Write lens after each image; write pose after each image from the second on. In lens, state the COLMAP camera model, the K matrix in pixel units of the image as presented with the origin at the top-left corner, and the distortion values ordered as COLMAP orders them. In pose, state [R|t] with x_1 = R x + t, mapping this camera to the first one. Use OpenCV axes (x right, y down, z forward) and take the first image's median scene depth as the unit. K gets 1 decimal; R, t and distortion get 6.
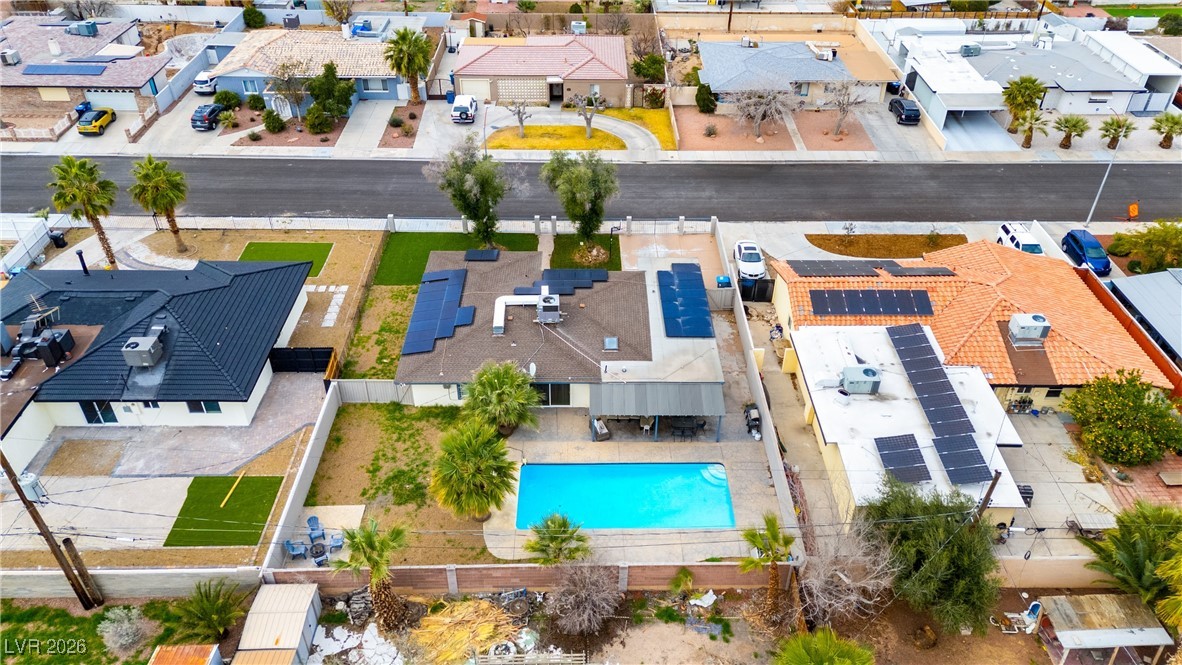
lens RADIAL K [[856.9, 0, 591.0], [0, 856.9, 332.5], [0, 0, 1]] dist [0.040691, -0.004384]
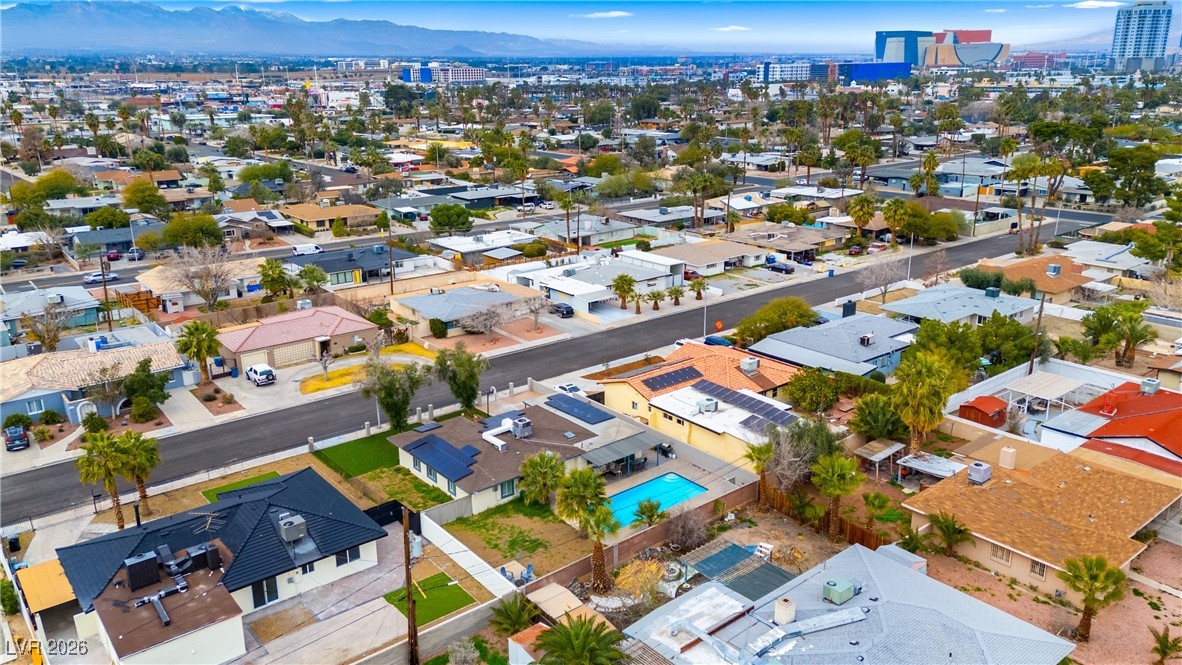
lens RADIAL K [[856.9, 0, 591.0], [0, 856.9, 332.5], [0, 0, 1]] dist [0.040691, -0.004384]
pose [[0.782220, -0.196689, 0.591139, -0.503648], [0.384065, 0.899347, -0.208972, 0.112902], [-0.490537, 0.390498, 0.779028, -0.169306]]
